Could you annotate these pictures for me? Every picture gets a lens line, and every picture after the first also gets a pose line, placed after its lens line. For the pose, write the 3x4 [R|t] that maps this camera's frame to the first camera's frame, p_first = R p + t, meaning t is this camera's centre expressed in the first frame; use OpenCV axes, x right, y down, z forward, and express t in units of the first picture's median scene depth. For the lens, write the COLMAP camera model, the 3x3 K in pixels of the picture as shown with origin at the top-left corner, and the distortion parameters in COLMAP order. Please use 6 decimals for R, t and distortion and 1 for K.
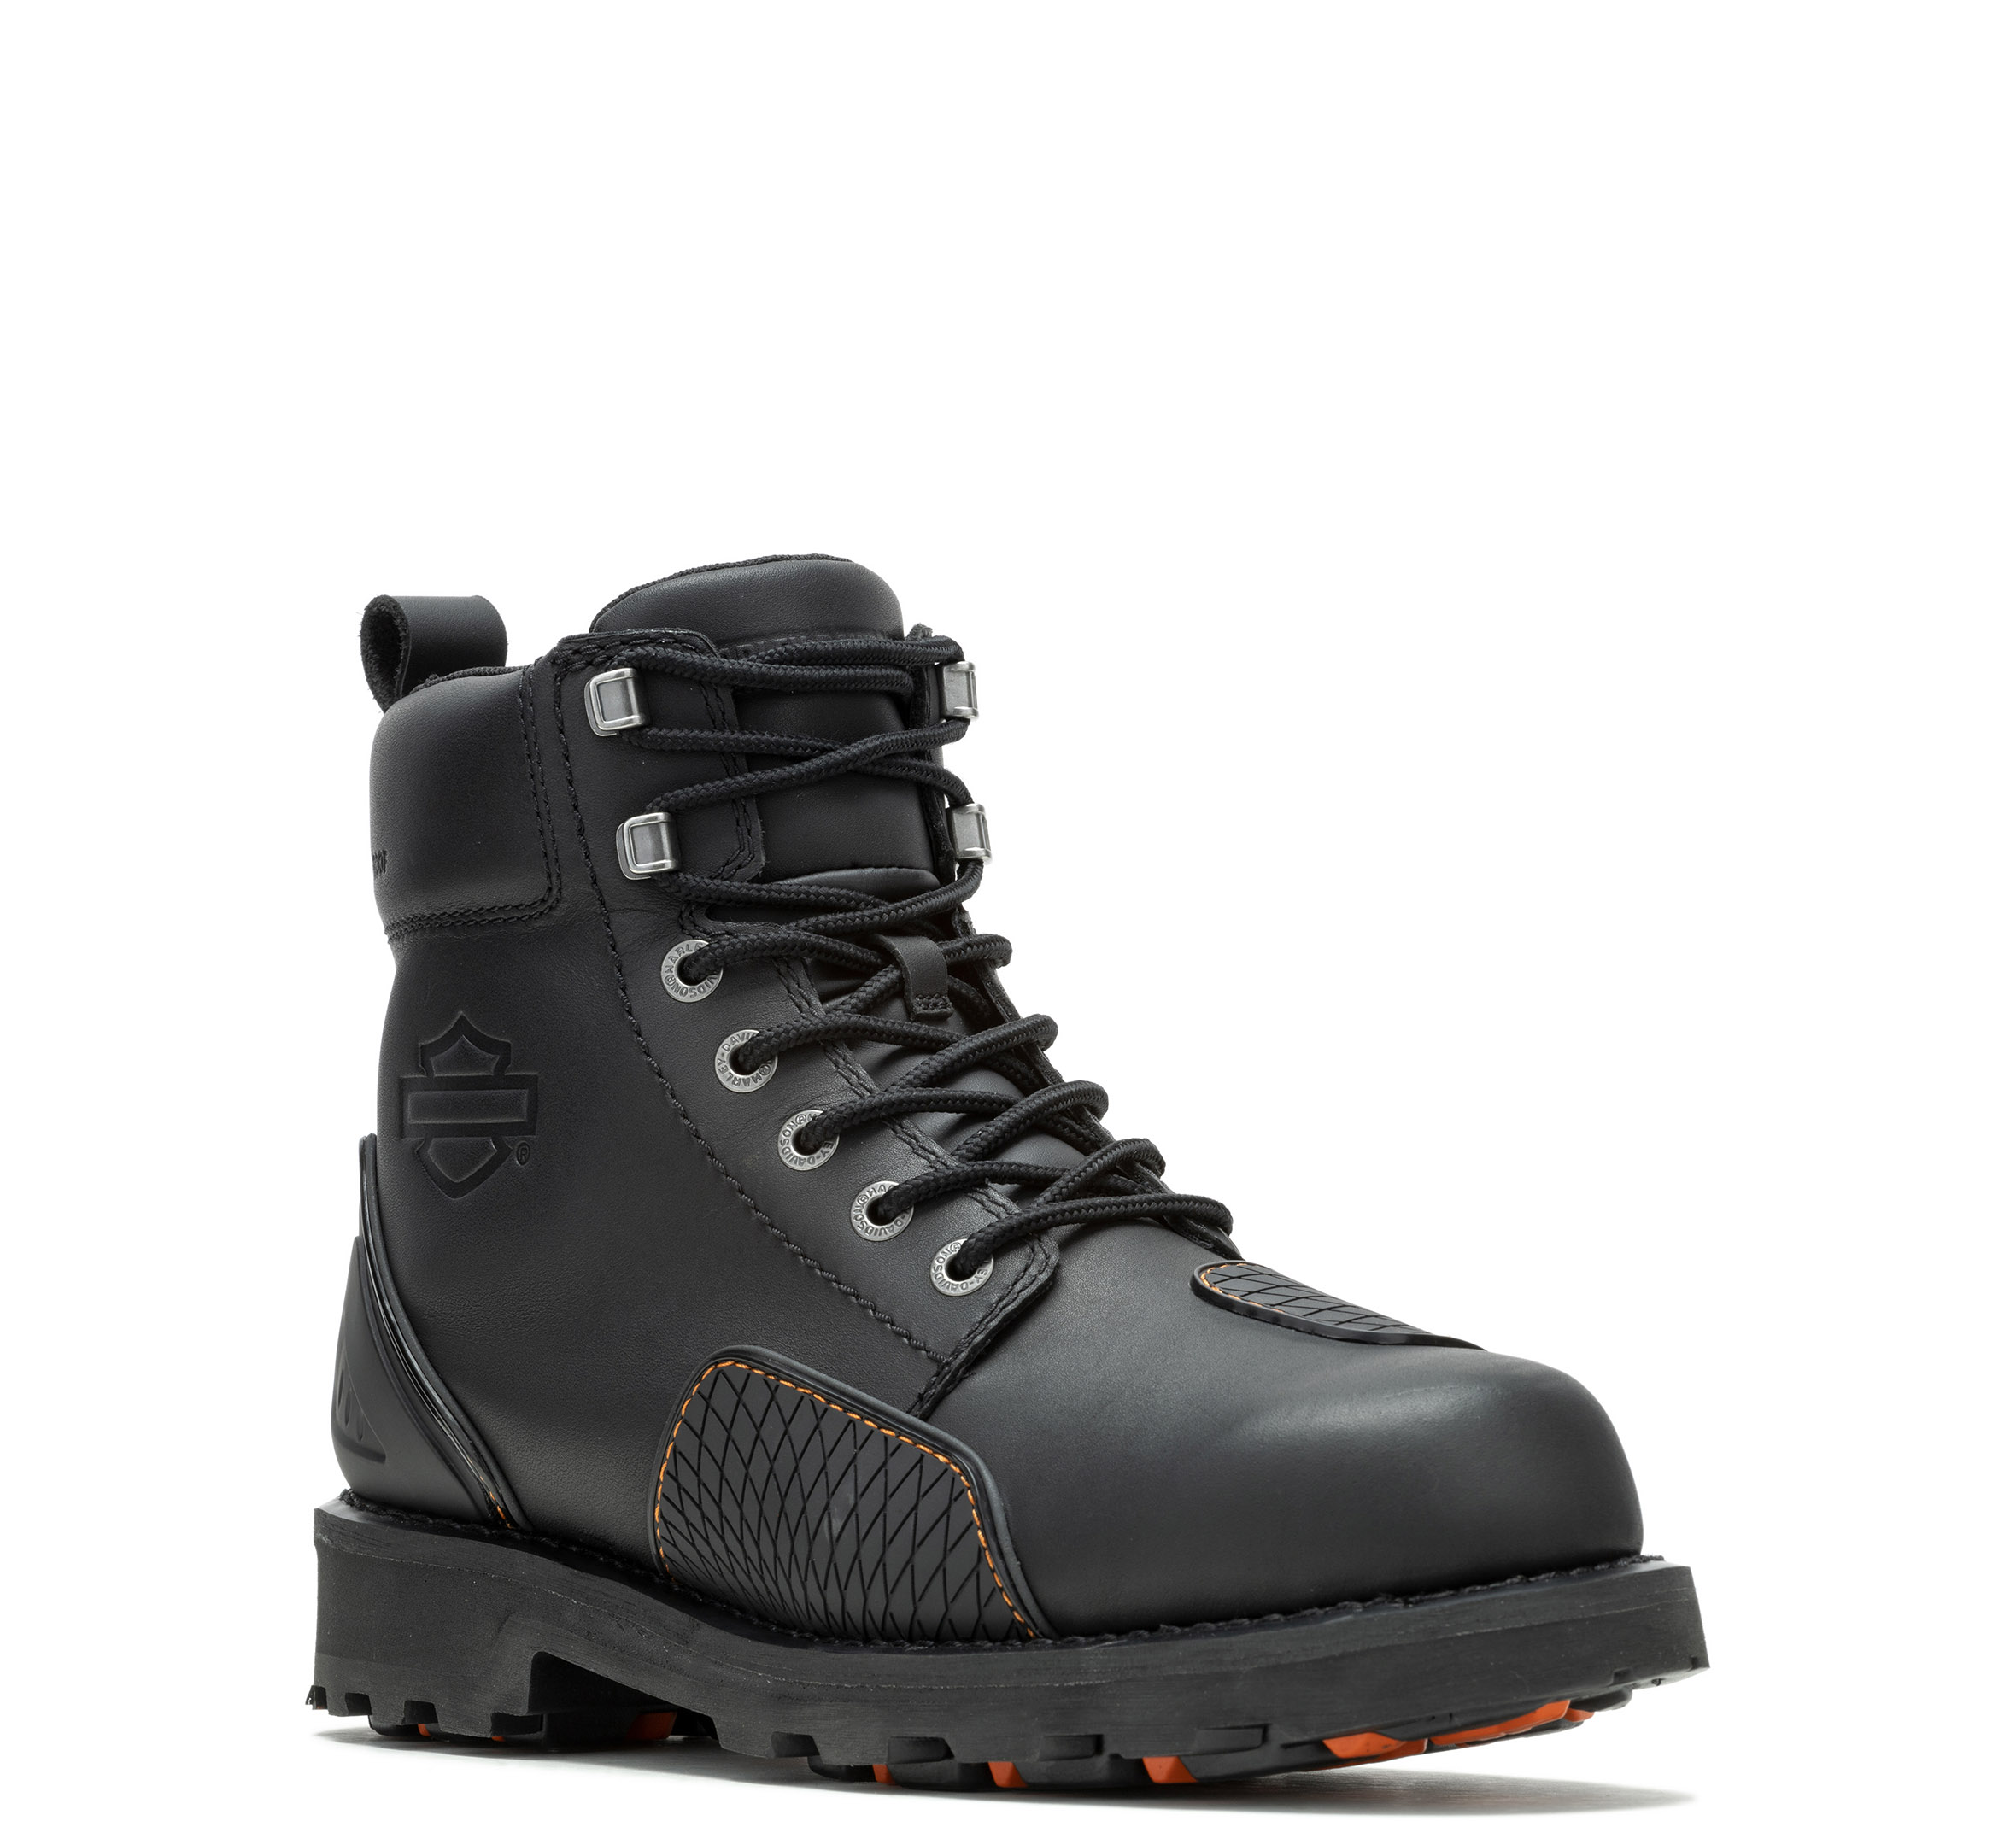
lens RADIAL K [[10540.2, 0, 1008.0], [0, 10540.2, 910.5], [0, 0, 1]] dist [-0.821819, 26.397319]
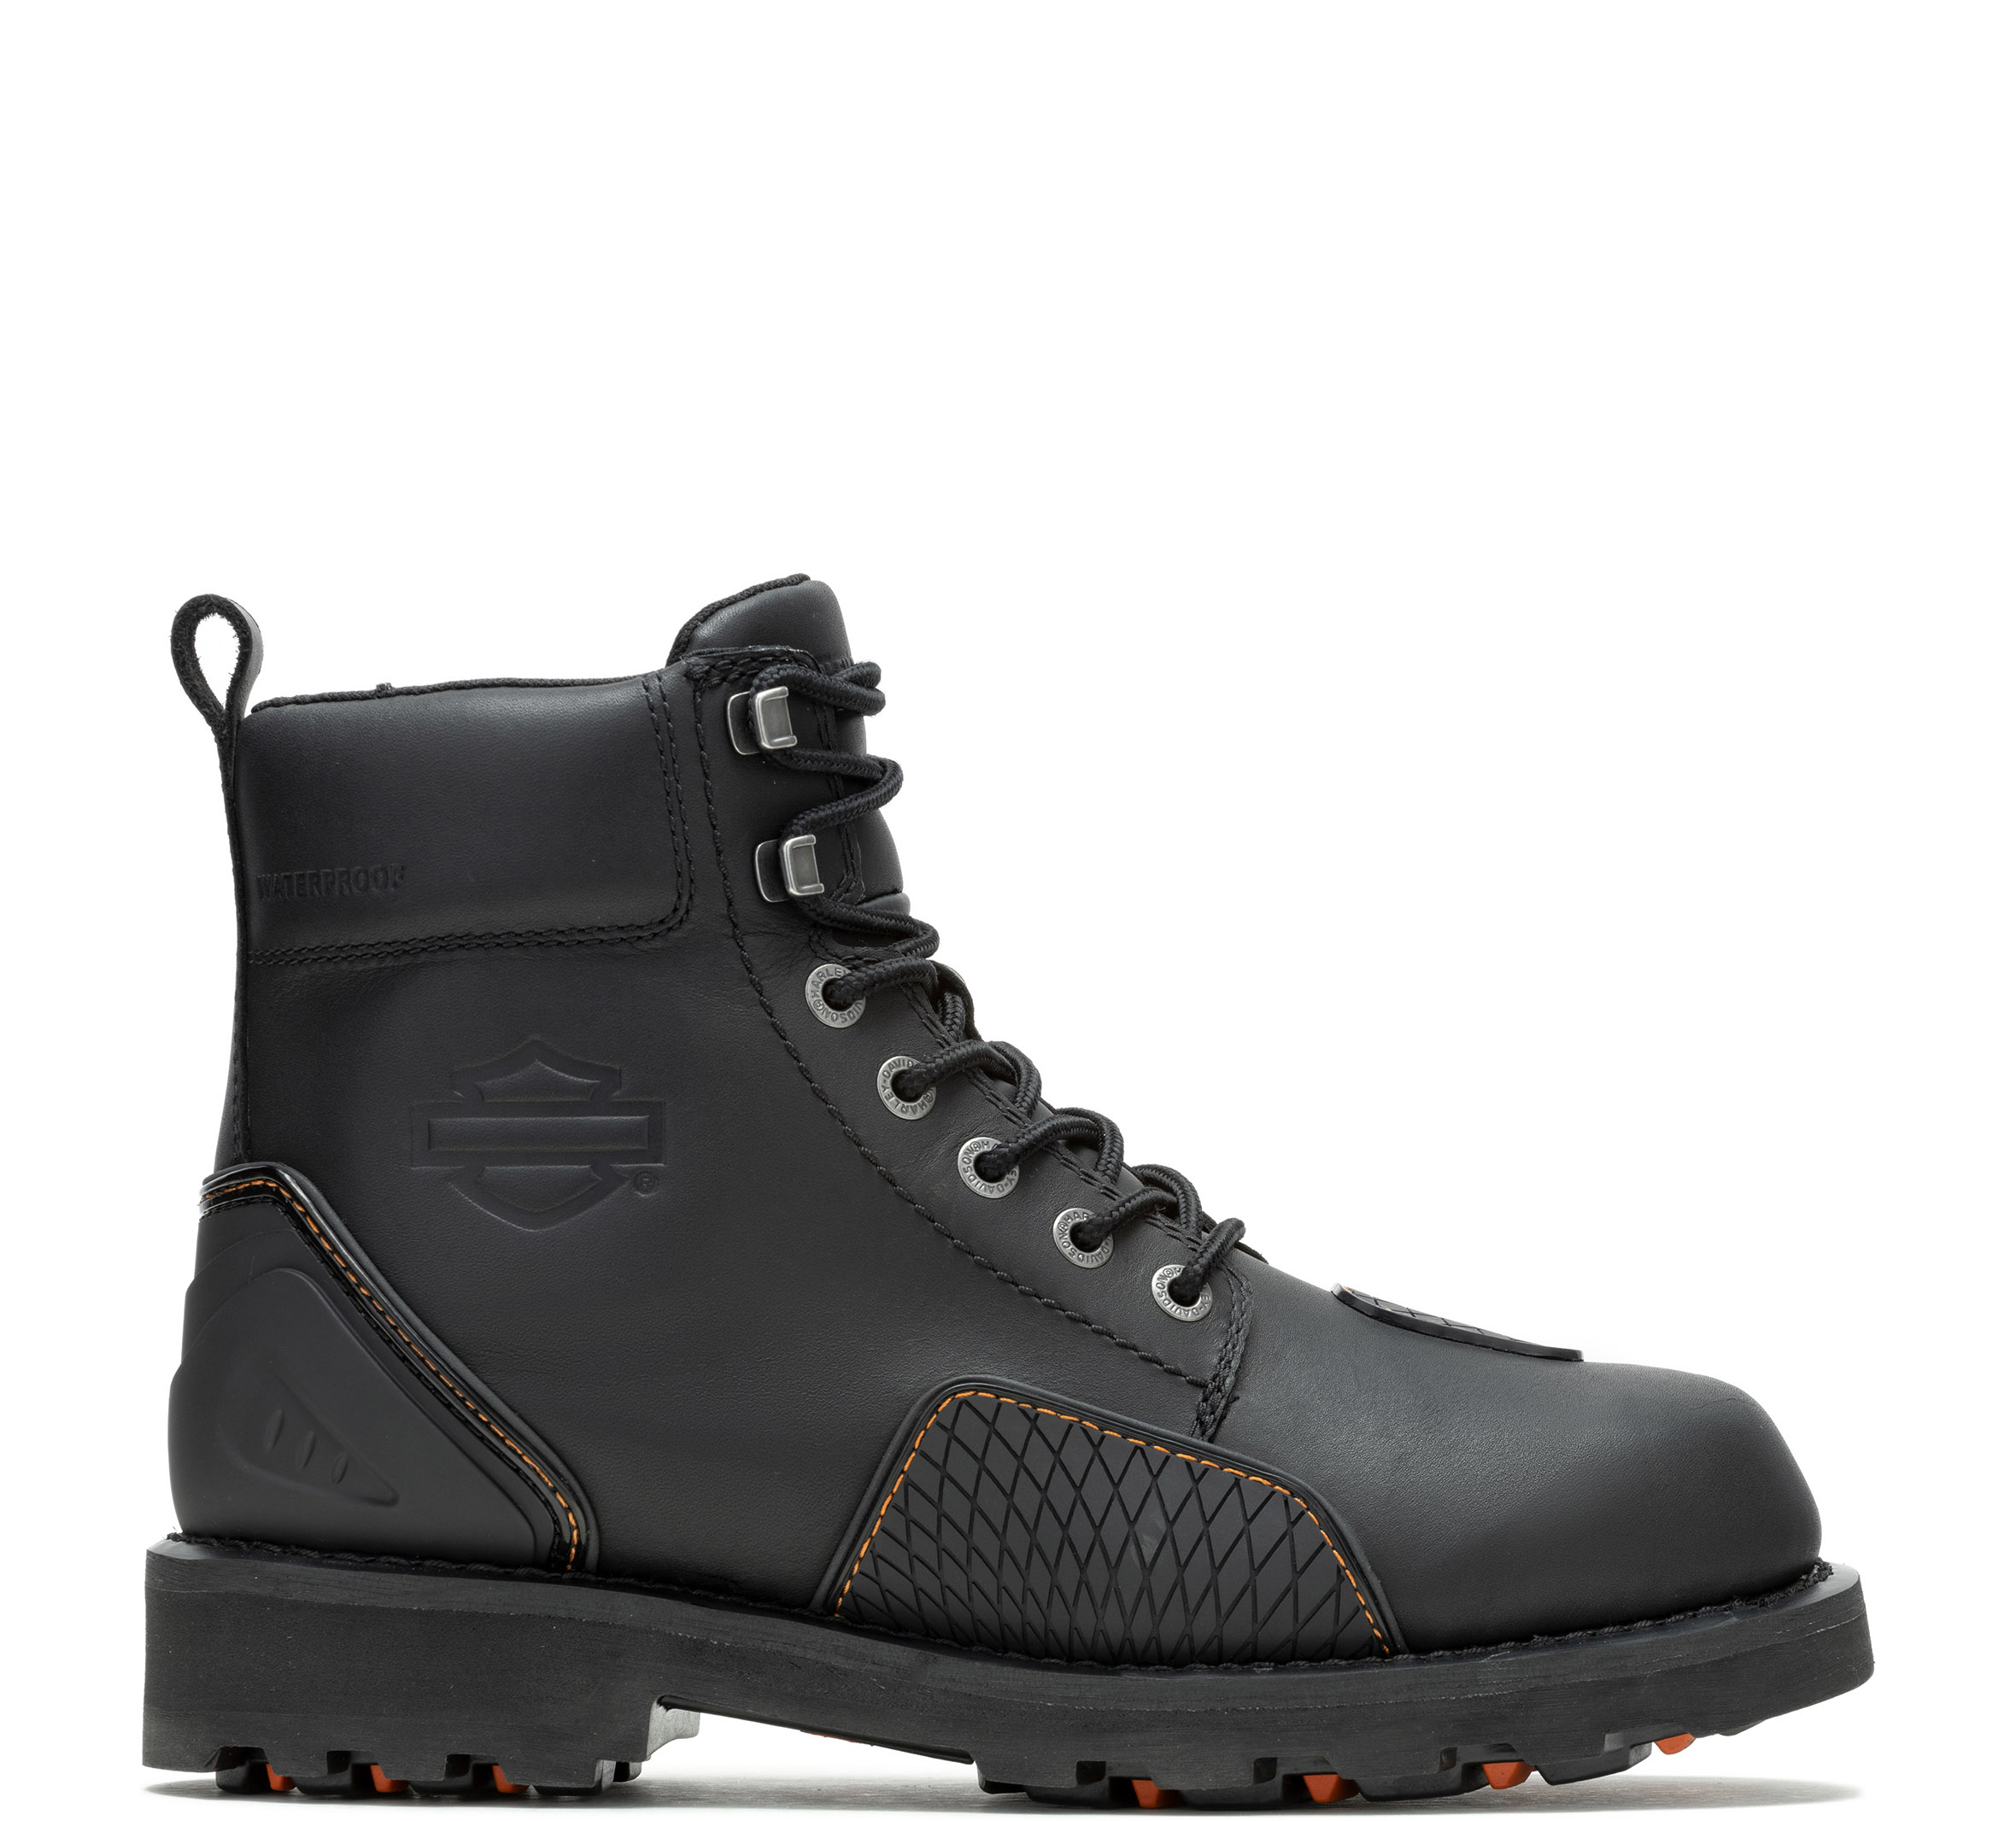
lens RADIAL K [[10540.2, 0, 1008.0], [0, 10540.2, 910.5], [0, 0, 1]] dist [-0.821819, 26.397319]
pose [[0.702263, 0.012837, 0.711802, -0.730039], [-0.012675, 0.999904, -0.005528, 0.003039], [-0.711804, -0.005140, 0.702359, 0.302034]]
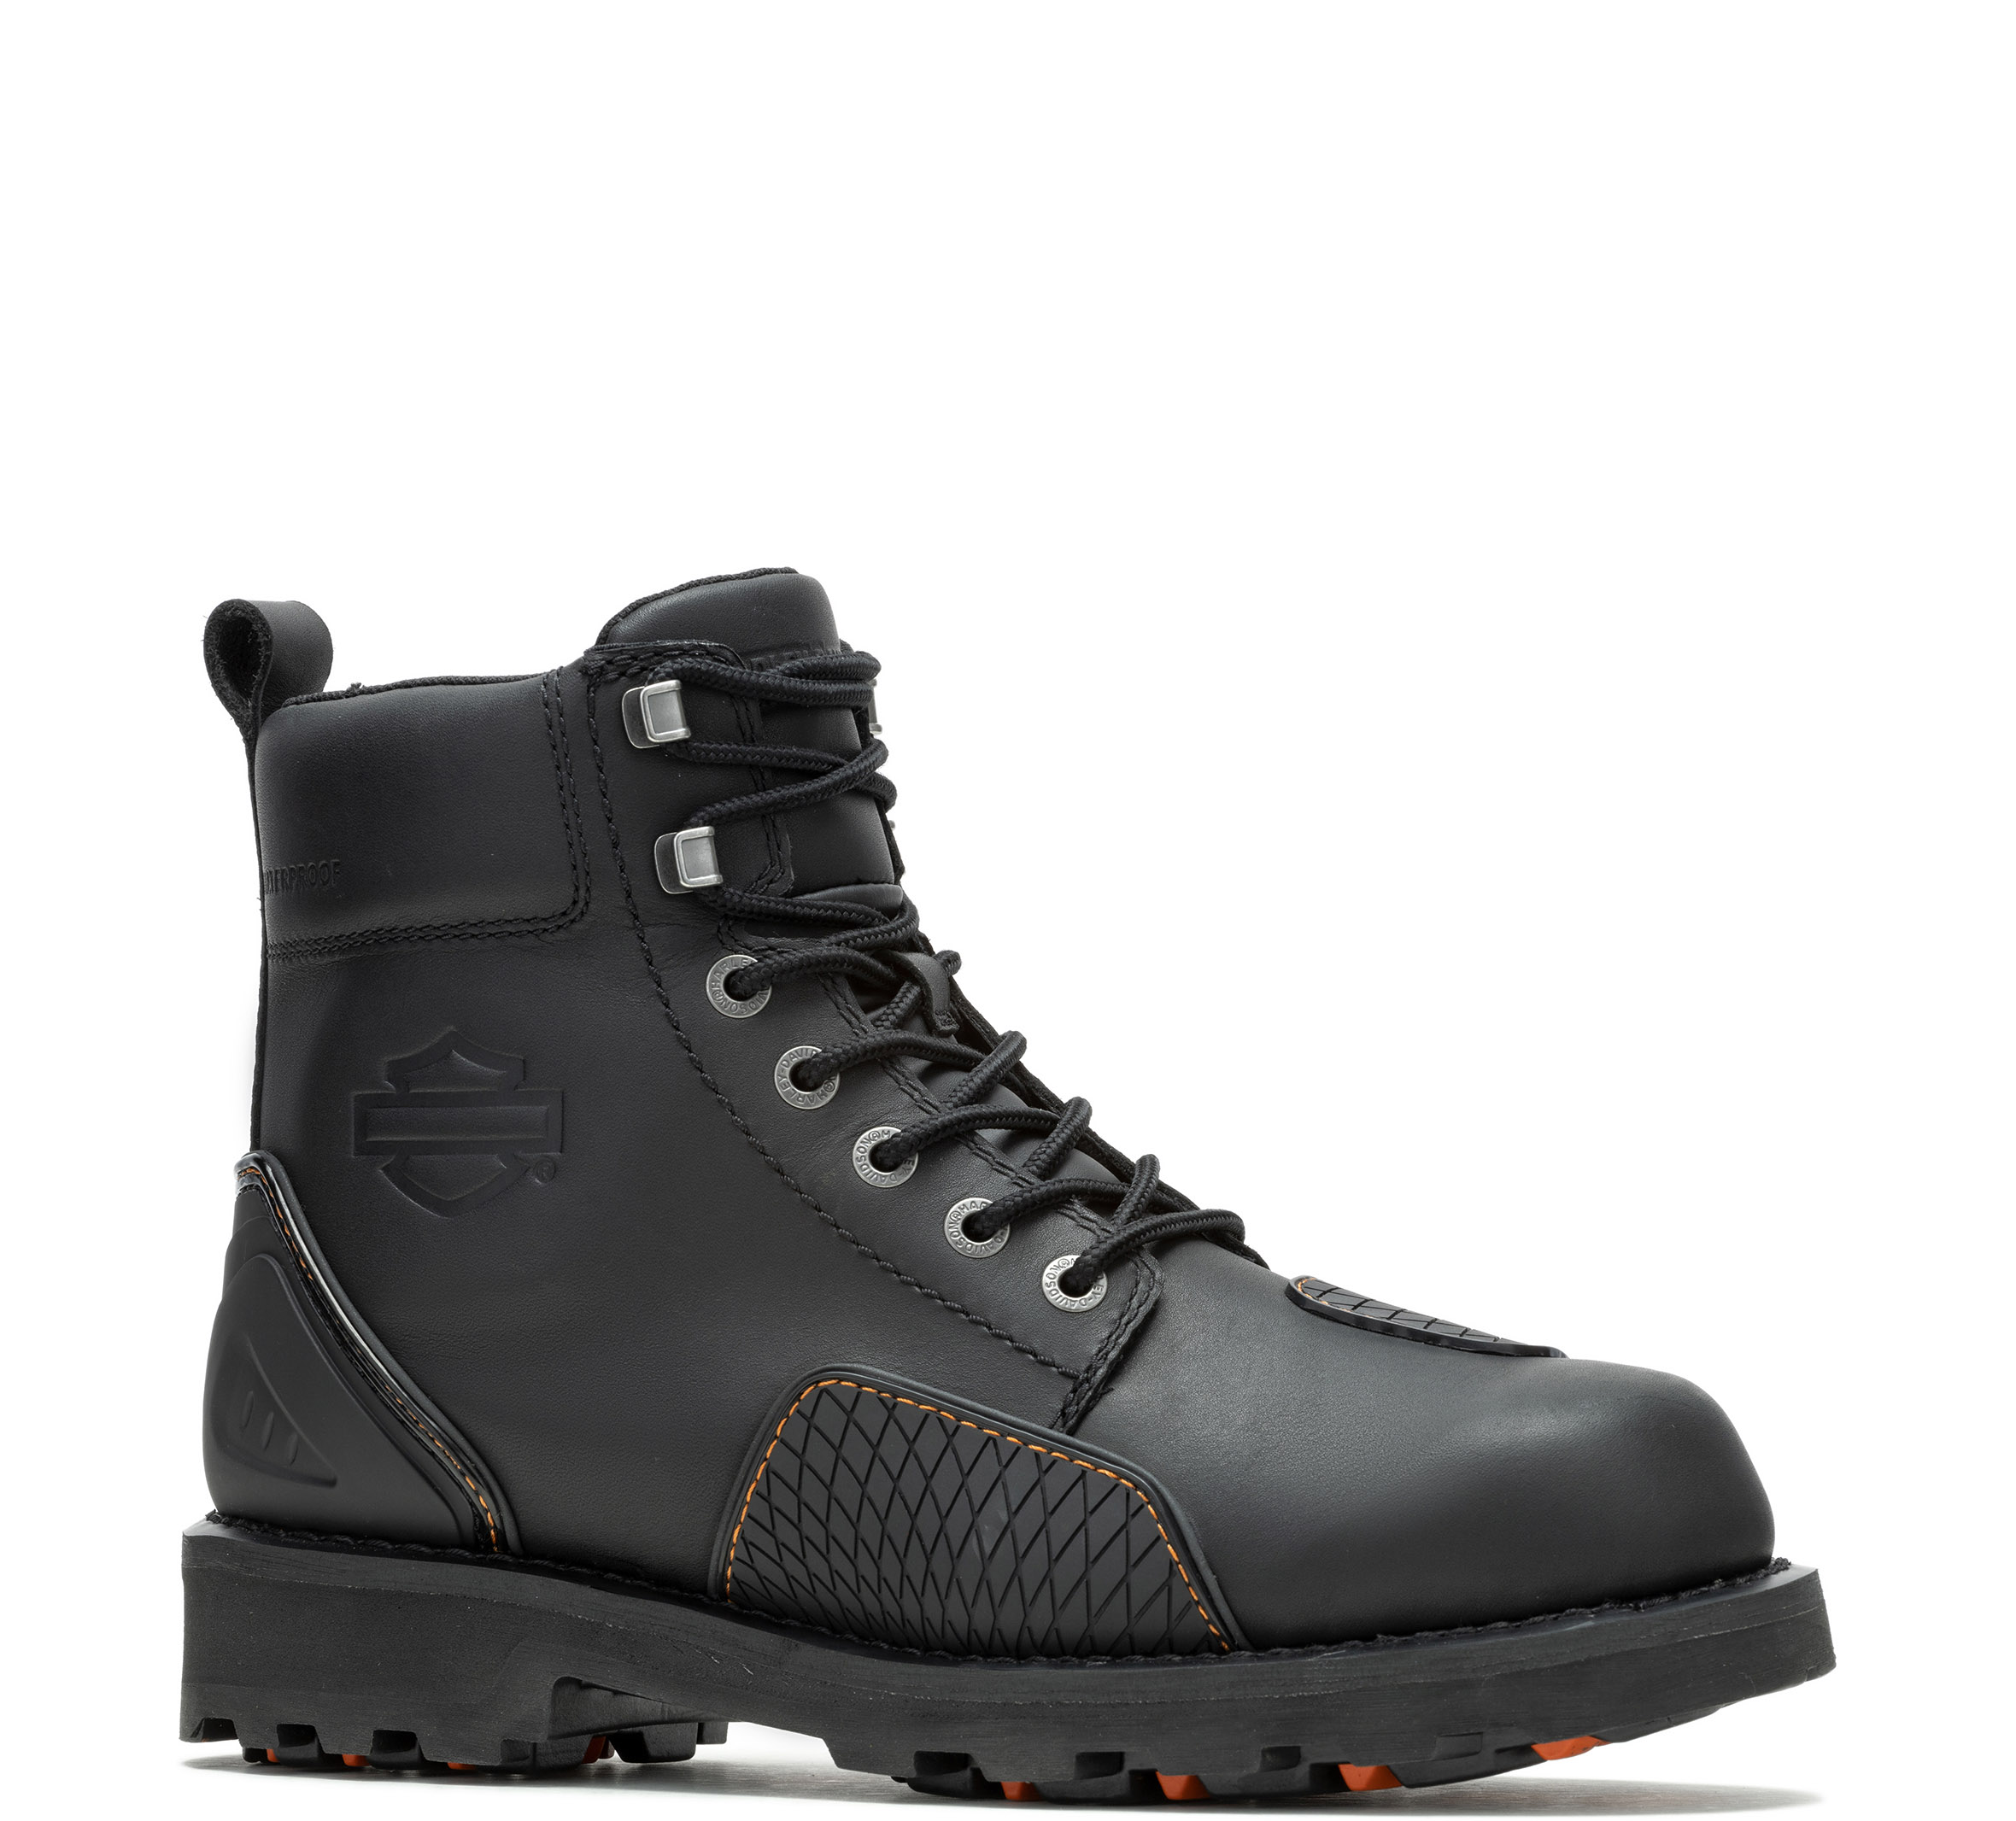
lens RADIAL K [[10540.2, 0, 1008.0], [0, 10540.2, 910.5], [0, 0, 1]] dist [-0.821819, 26.397319]
pose [[0.921988, 0.006695, 0.387160, -0.396388], [-0.006529, 0.999977, -0.001744, 0.000161], [-0.387163, -0.000920, 0.922011, 0.077477]]
